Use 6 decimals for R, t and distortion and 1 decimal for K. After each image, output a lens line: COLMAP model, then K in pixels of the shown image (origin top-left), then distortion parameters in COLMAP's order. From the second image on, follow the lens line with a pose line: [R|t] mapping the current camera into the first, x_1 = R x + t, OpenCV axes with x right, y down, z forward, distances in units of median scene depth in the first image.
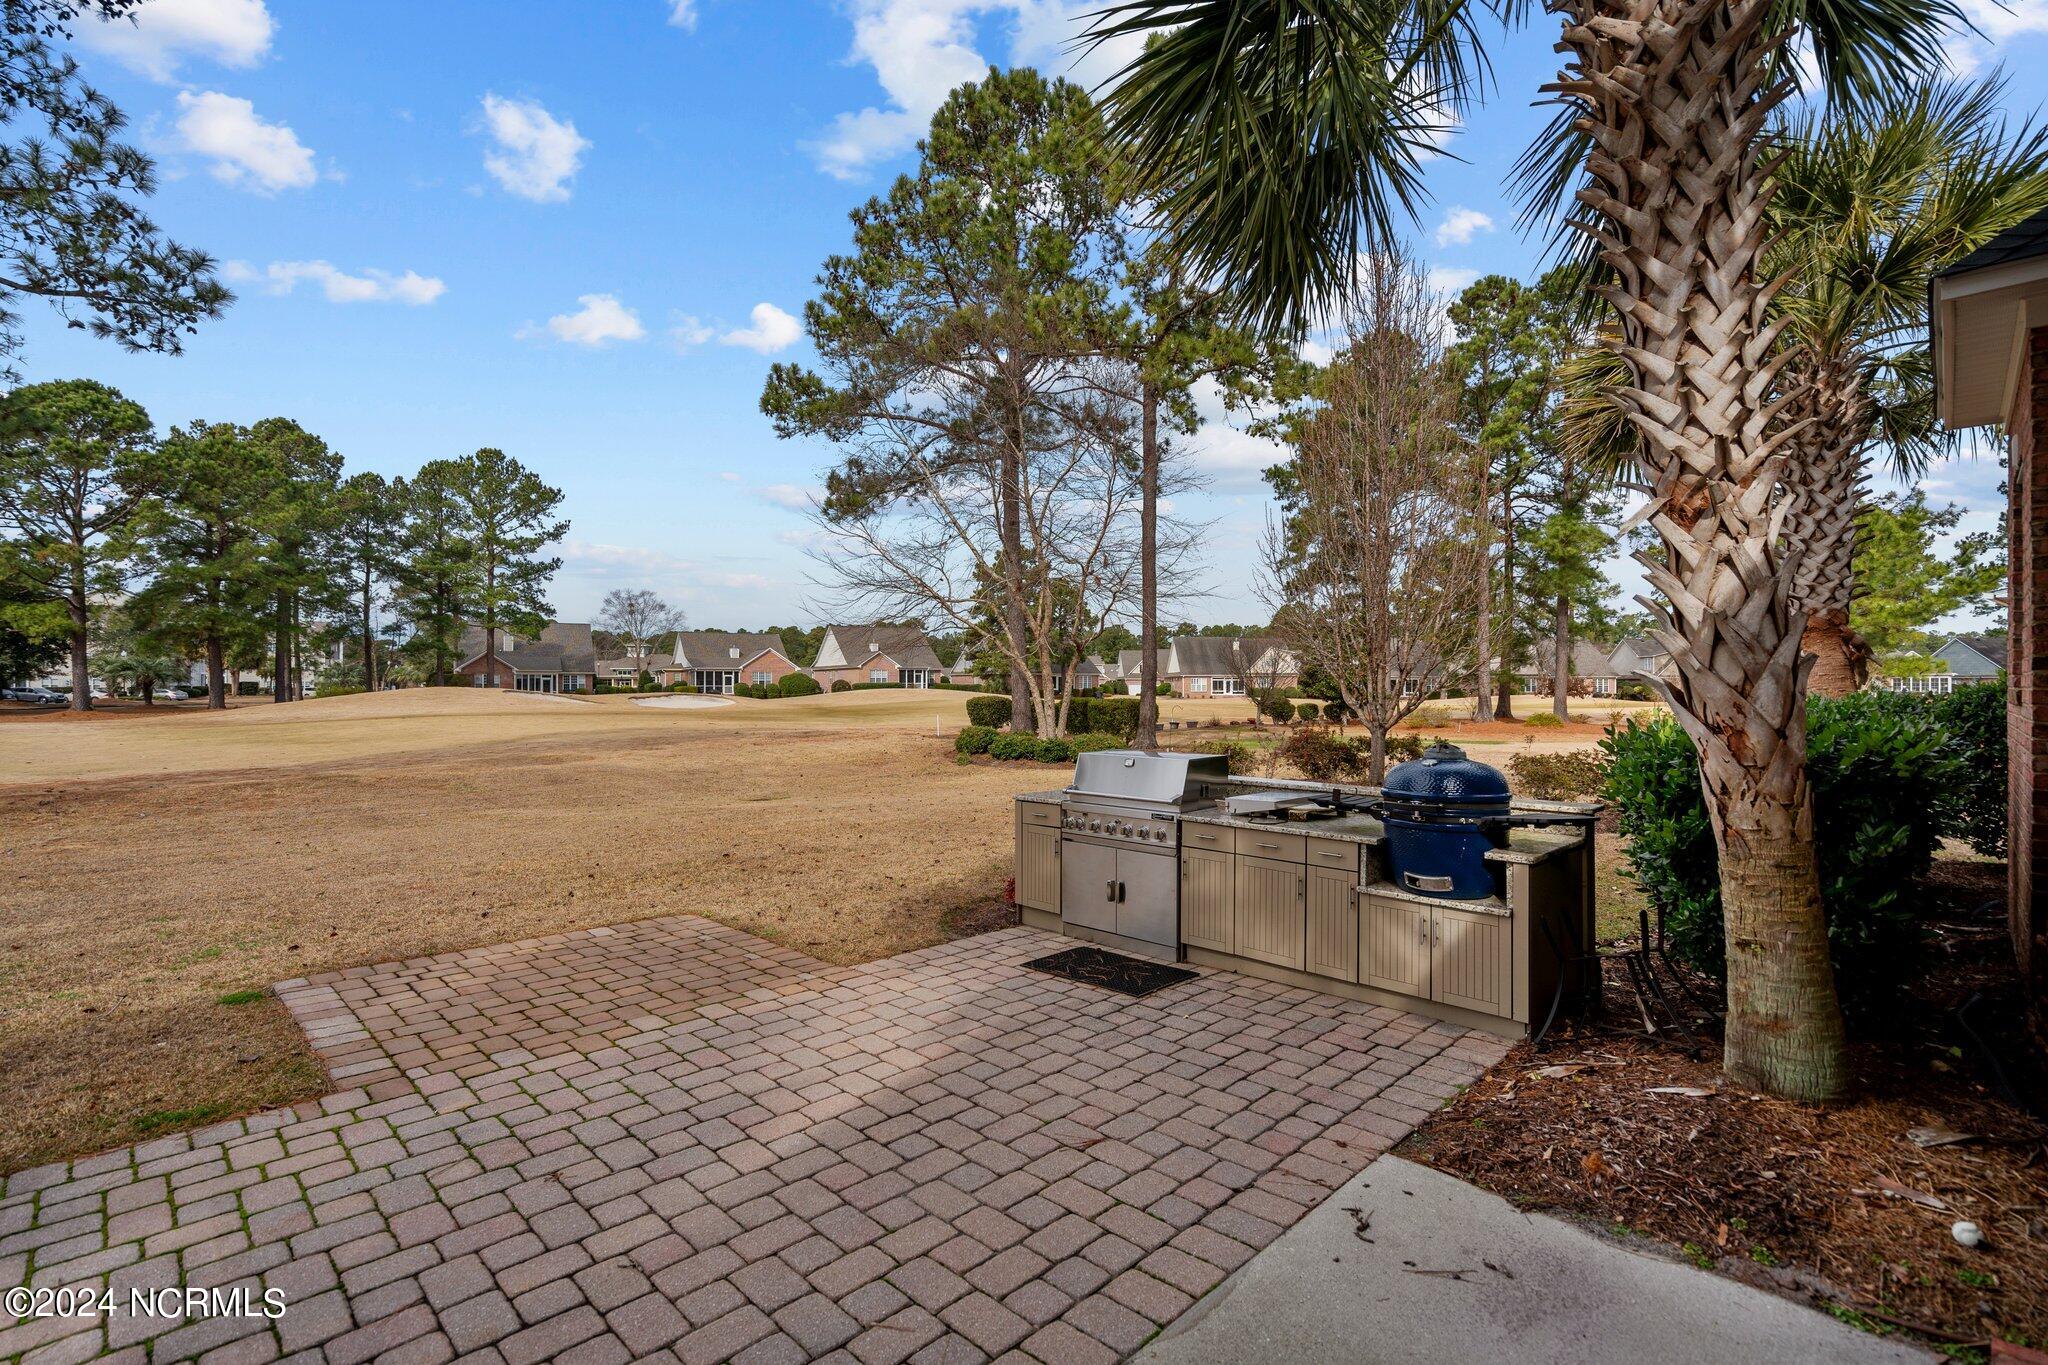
lens RADIAL K [[934.6, 0, 1015.8], [0, 934.6, 688.6], [0, 0, 1]] dist [-0.005305, 0.005083]
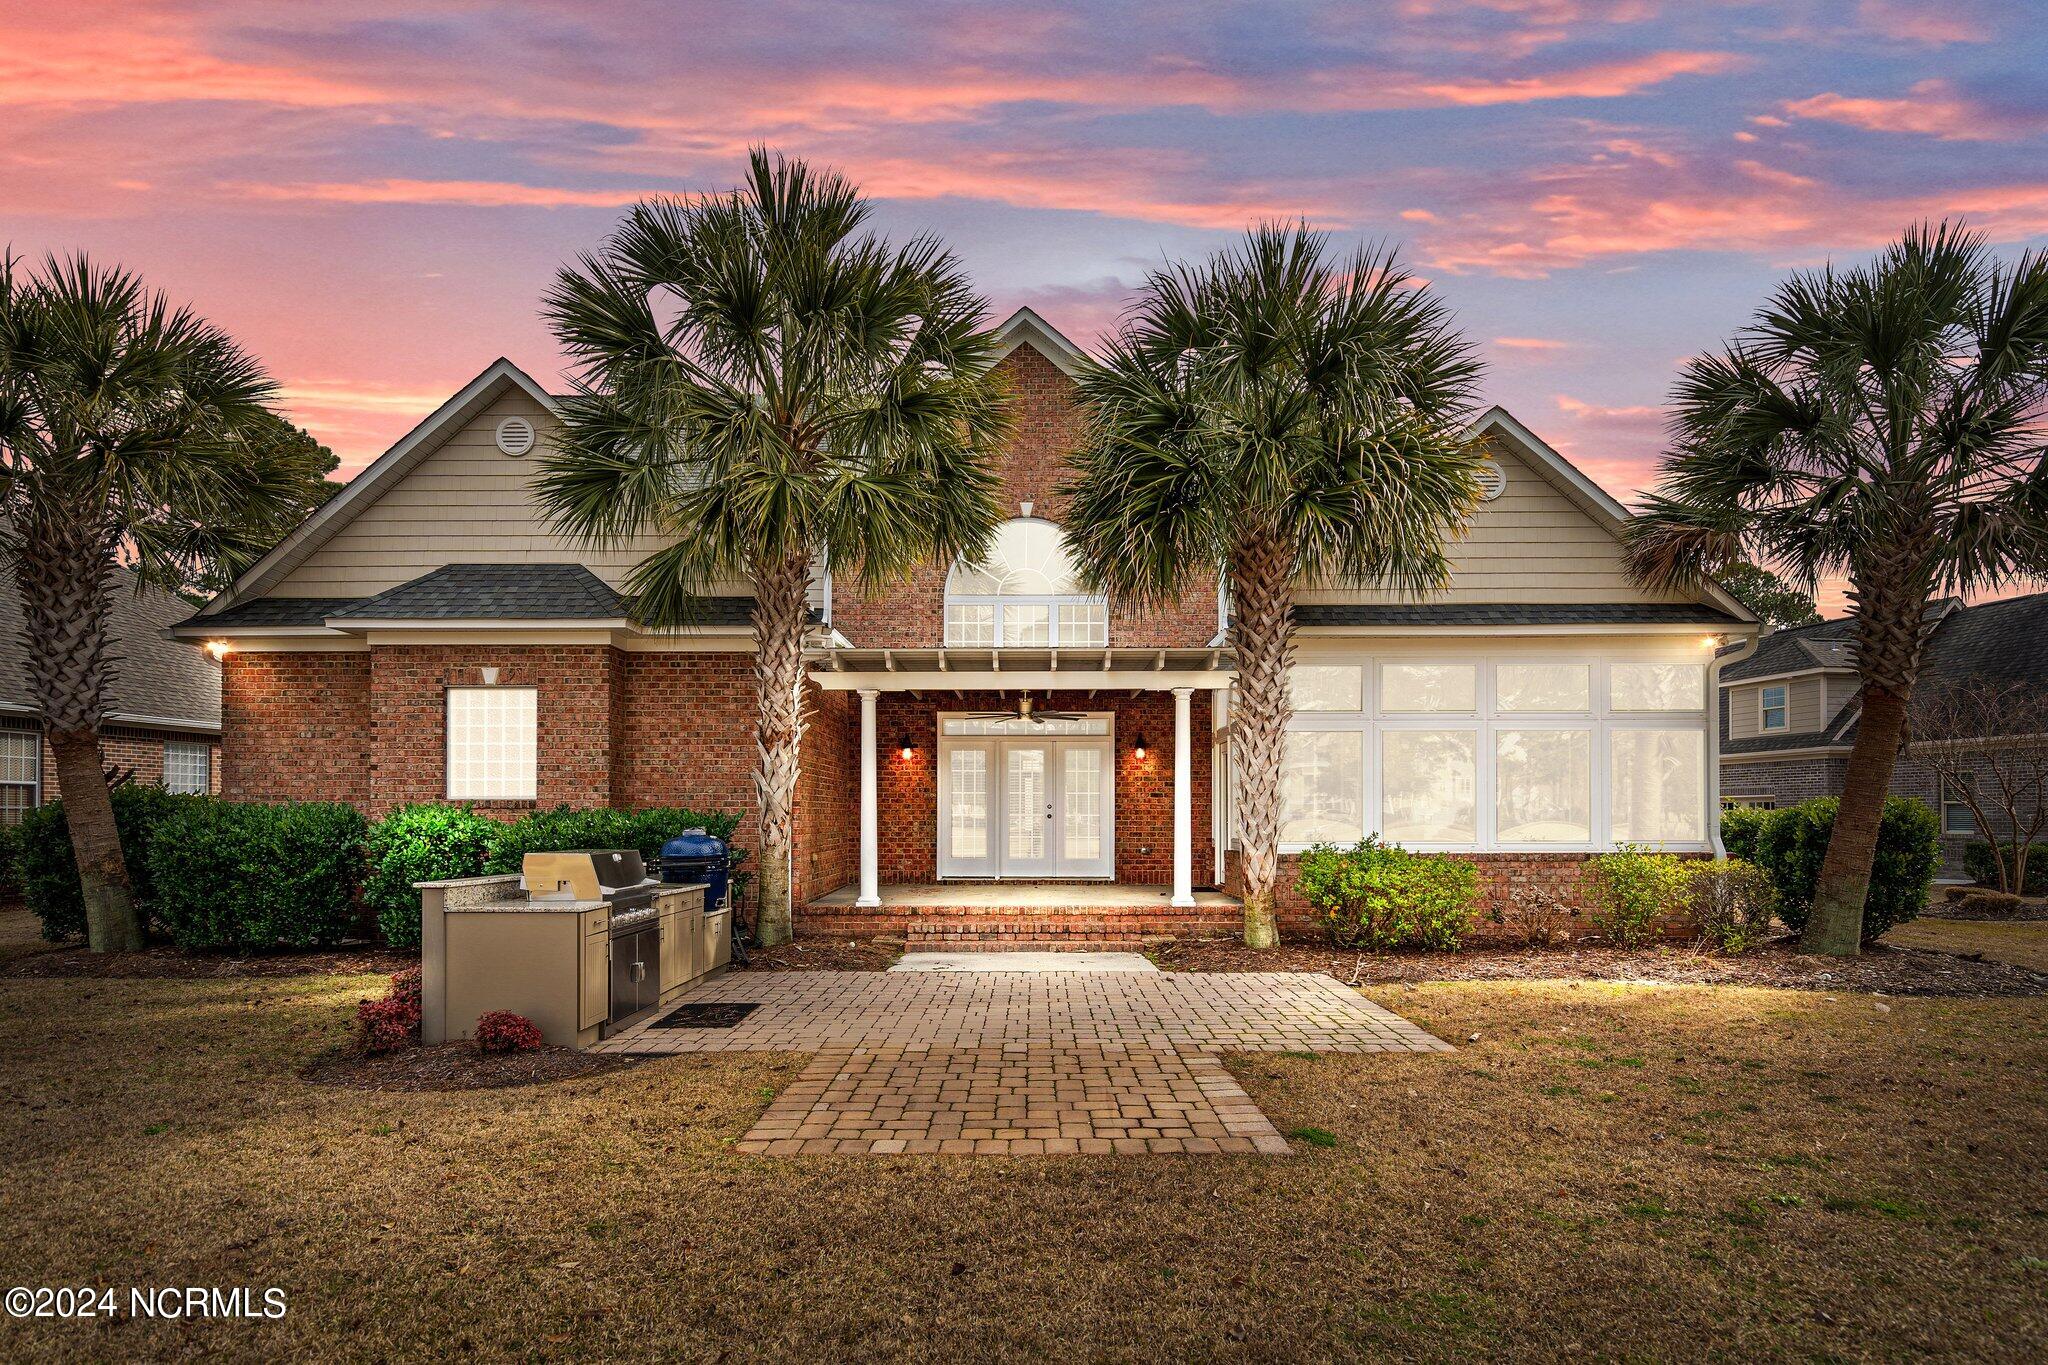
lens RADIAL K [[1087.8, 0, 1026.5], [0, 1087.8, 809.9], [0, 0, 1]] dist [0.001537, 0.000959]
pose [[-0.707552, 0.007146, 0.706625, -0.493212], [0.000945, 0.999958, -0.009166, 0.016054], [-0.706660, -0.005818, -0.707529, 0.691763]]
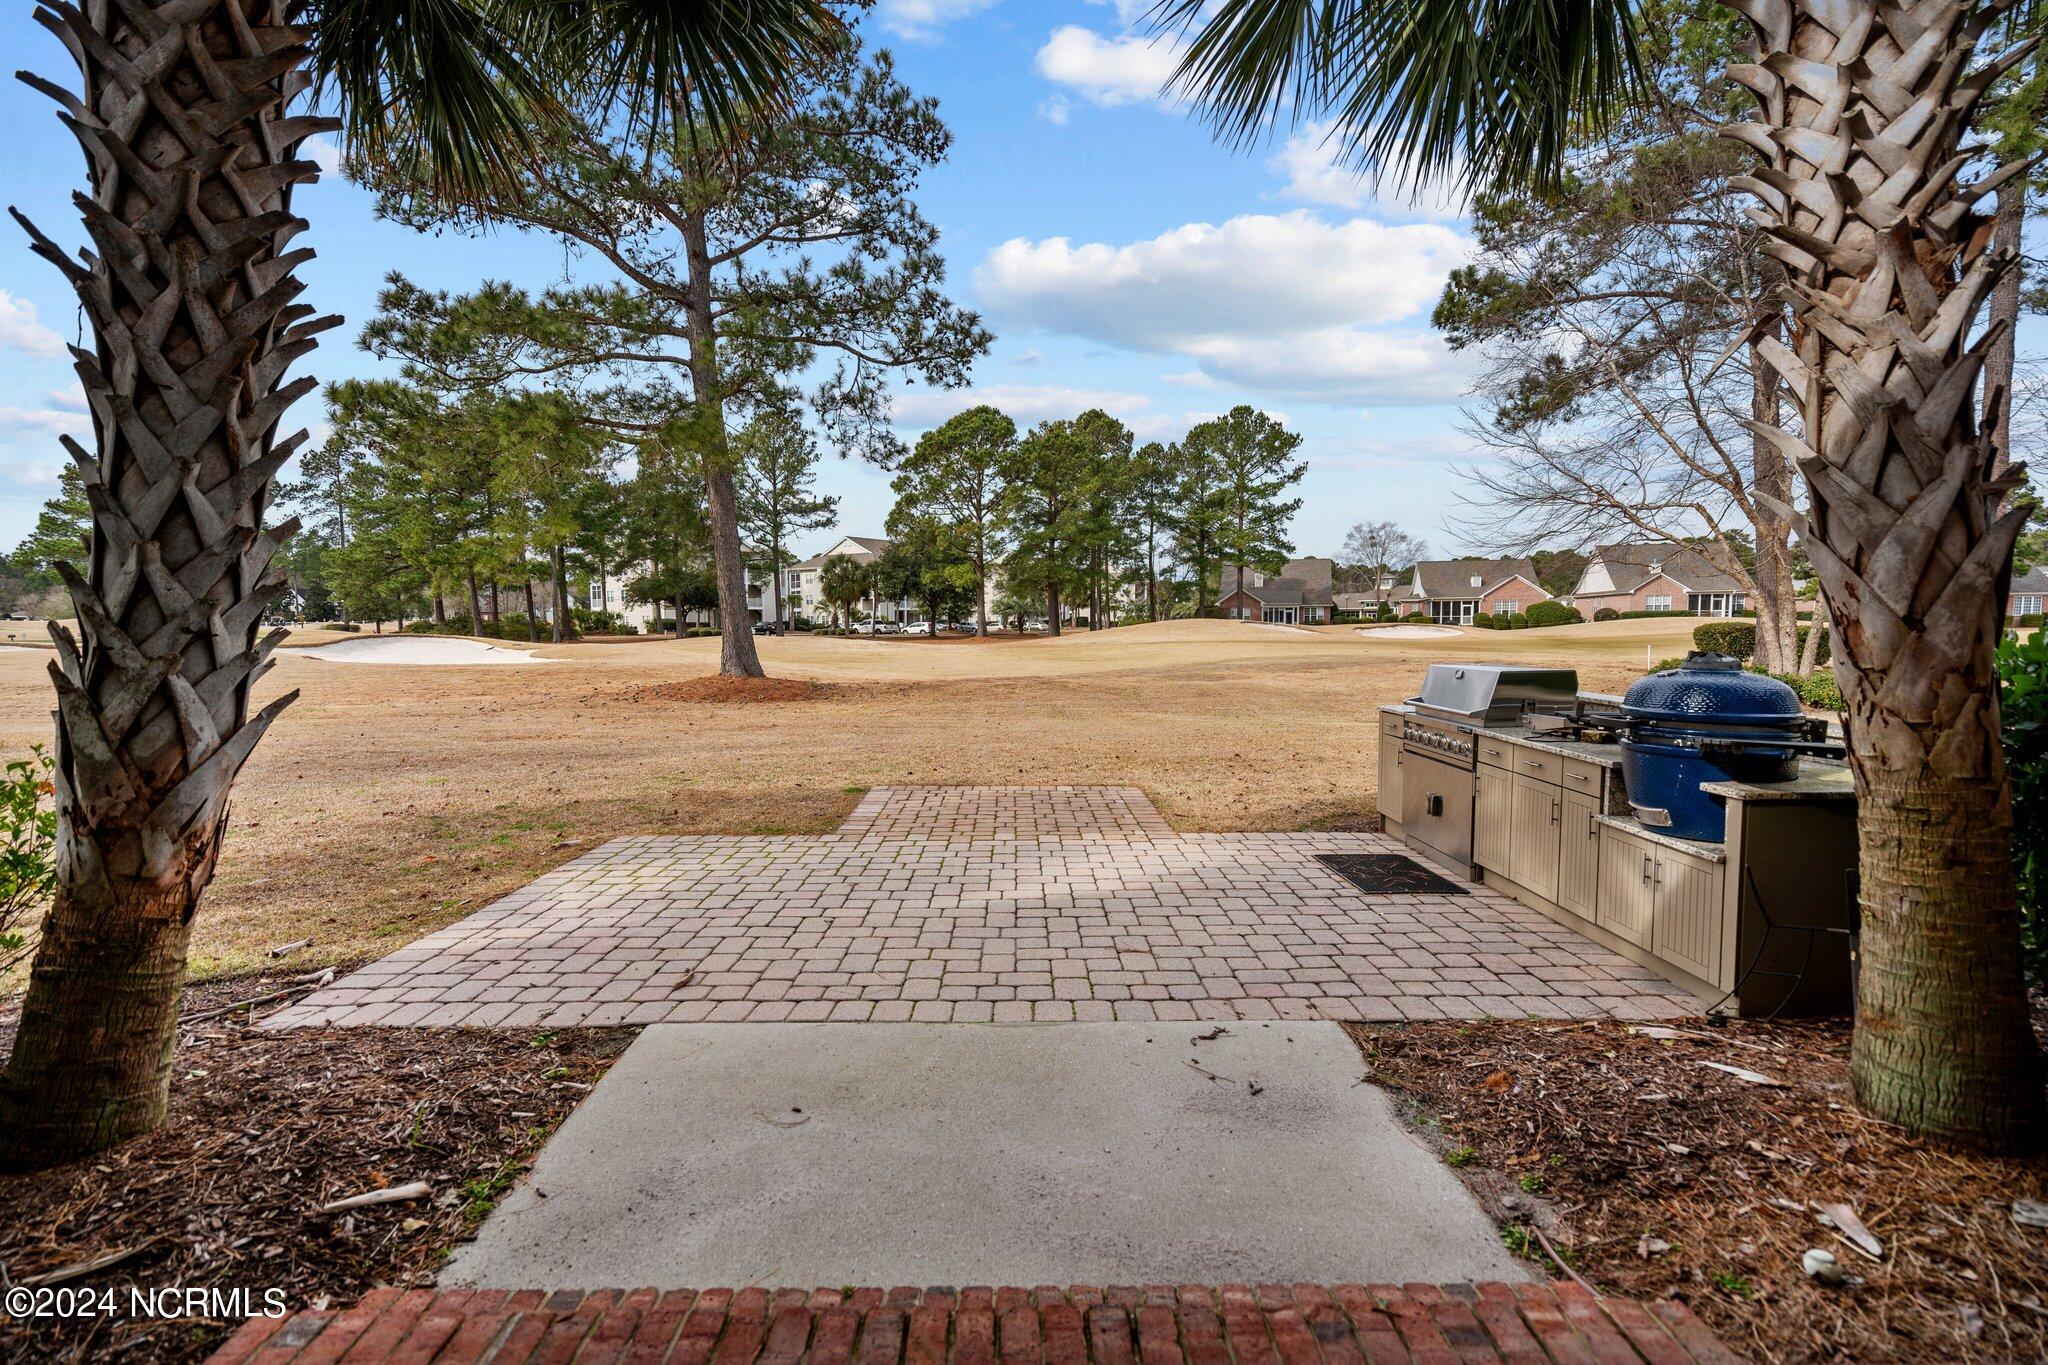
lens RADIAL K [[927.0, 0, 1014.4], [0, 927.0, 687.1], [0, 0, 1]] dist [-0.002009, 0.000751]
pose [[0.711480, 0.043684, -0.701347, 0.204789], [0.006258, 0.997632, 0.068486, 0.010850], [0.702679, -0.053116, 0.709522, 0.004274]]
